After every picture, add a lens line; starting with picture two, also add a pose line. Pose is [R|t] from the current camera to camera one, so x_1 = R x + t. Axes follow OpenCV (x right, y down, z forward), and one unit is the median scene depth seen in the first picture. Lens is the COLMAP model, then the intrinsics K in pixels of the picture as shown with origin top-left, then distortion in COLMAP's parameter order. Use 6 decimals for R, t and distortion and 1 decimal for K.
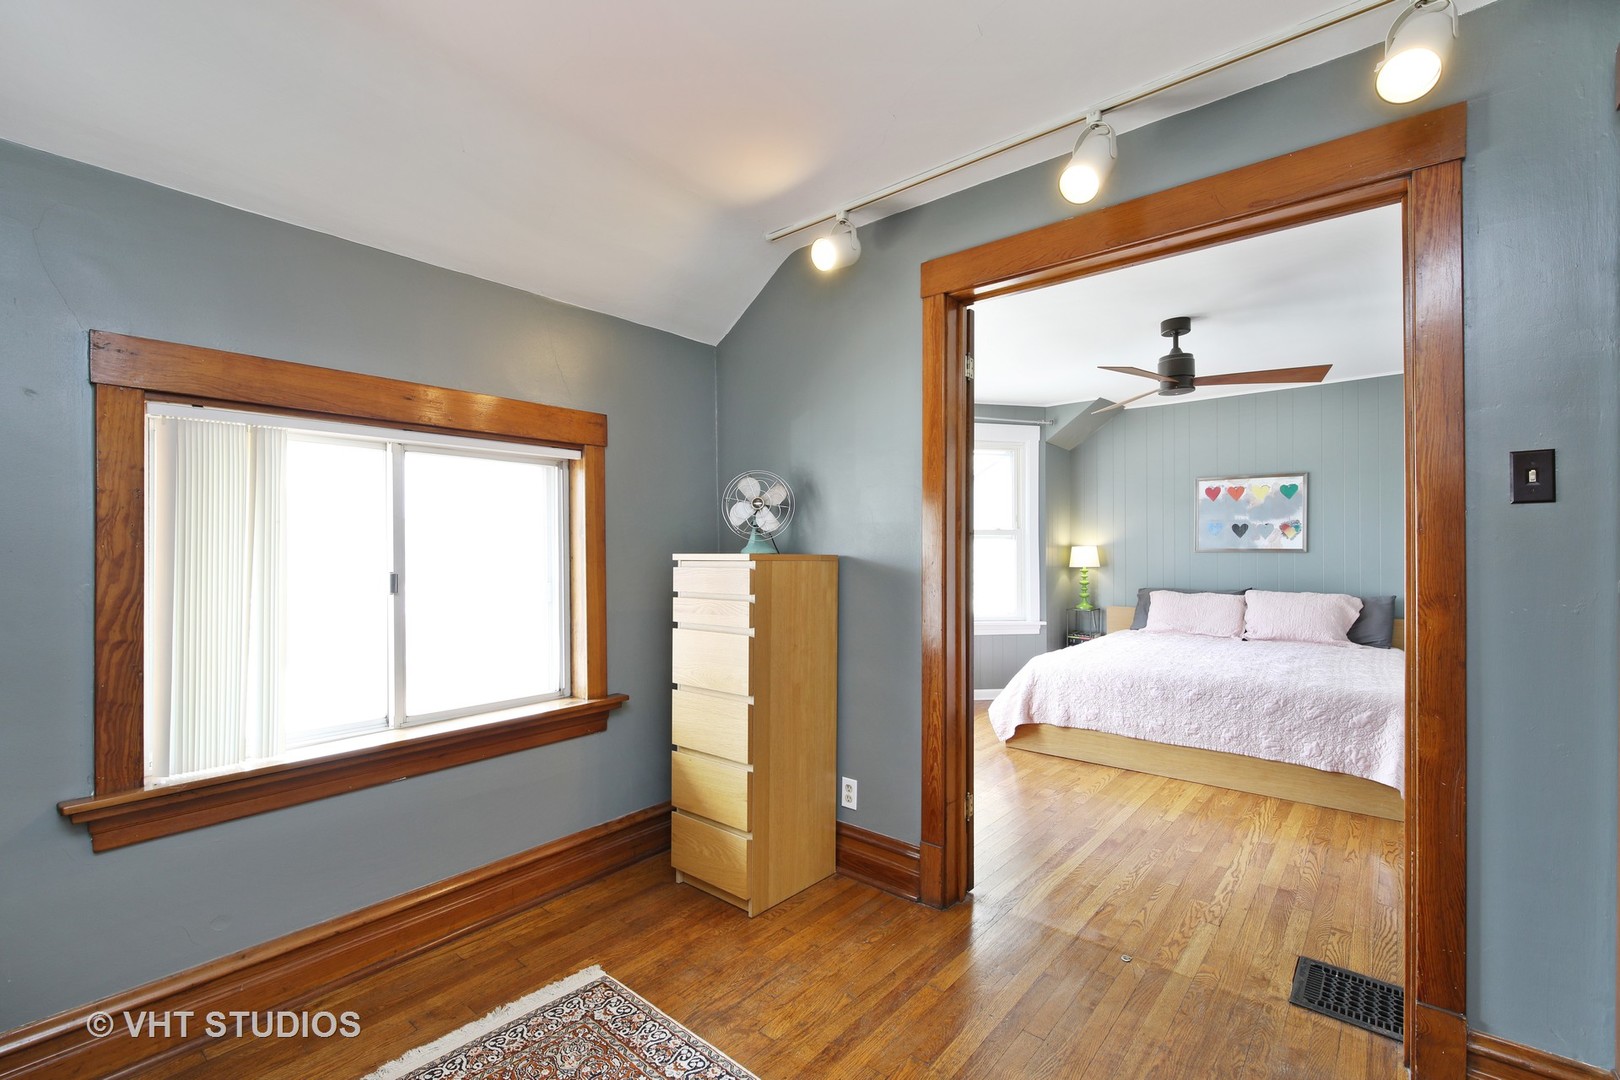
lens RADIAL K [[705.0, 0, 816.5], [0, 705.0, 549.7], [0, 0, 1]] dist [0.017291, -0.005956]
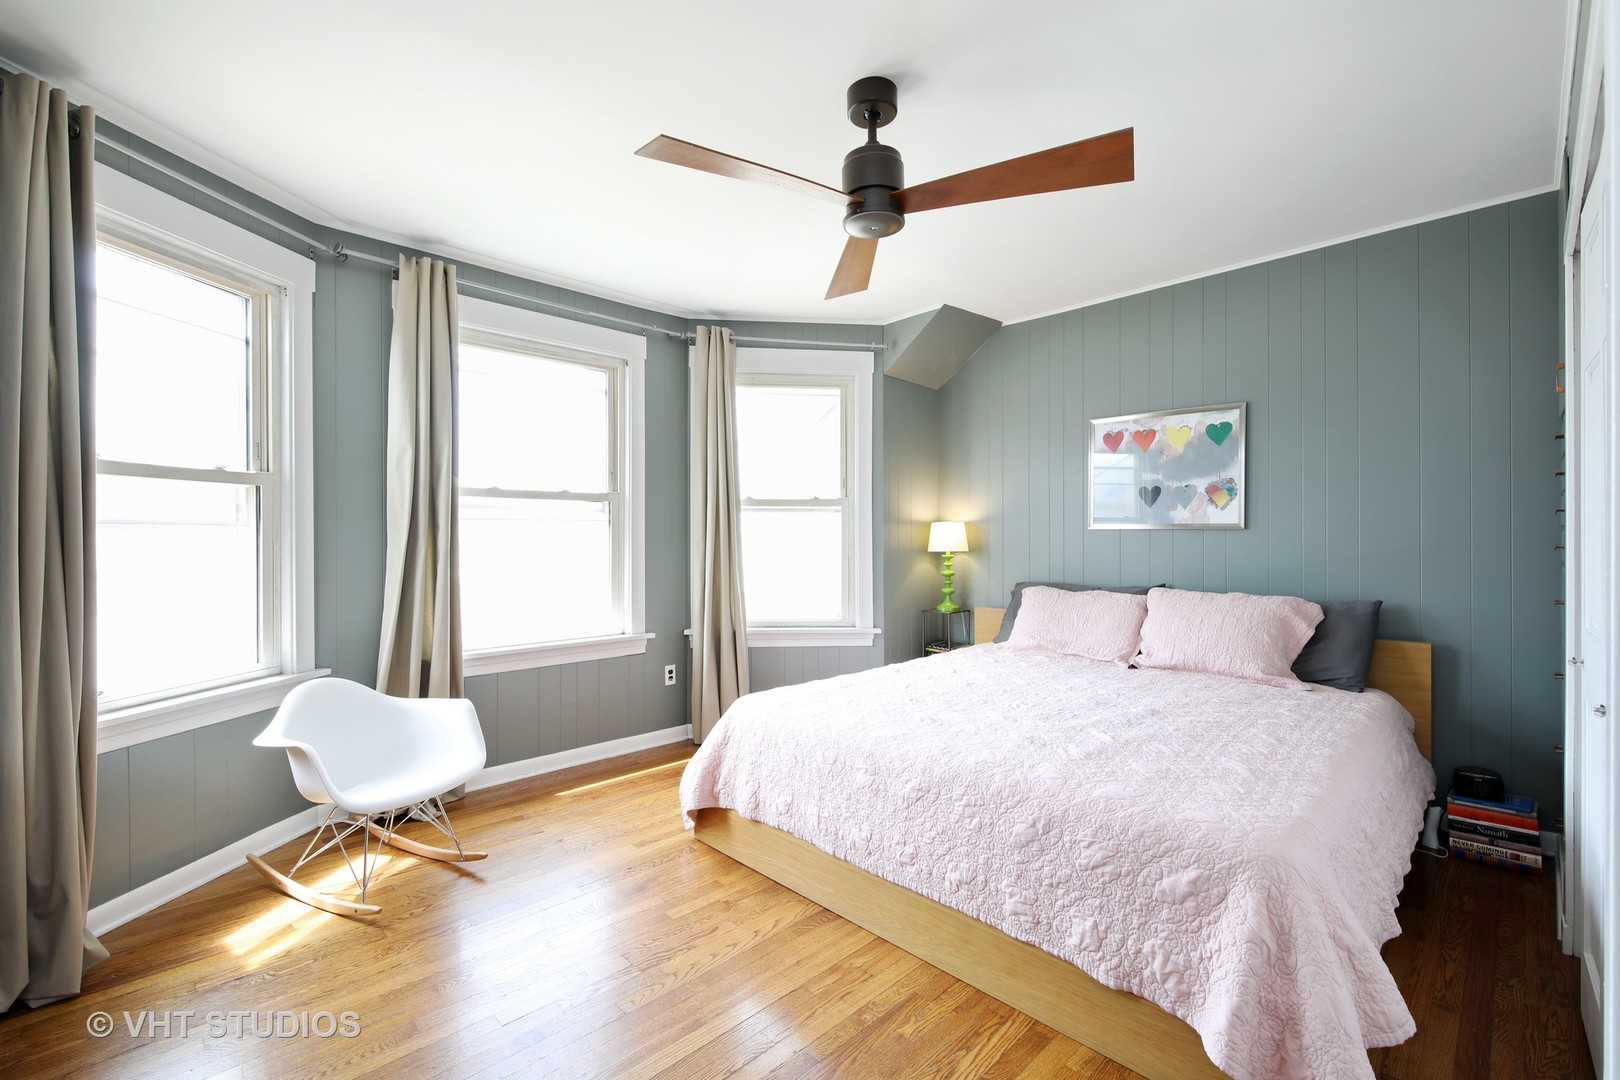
lens RADIAL K [[705.0, 0, 800.3], [0, 705.0, 540.2], [0, 0, 1]] dist [0.017291, -0.005956]
pose [[0.994406, 0.000194, -0.105623, 0.388955], [0.001019, 0.999934, 0.011434, 0.006455], [0.105618, -0.011478, 0.994341, 0.353357]]
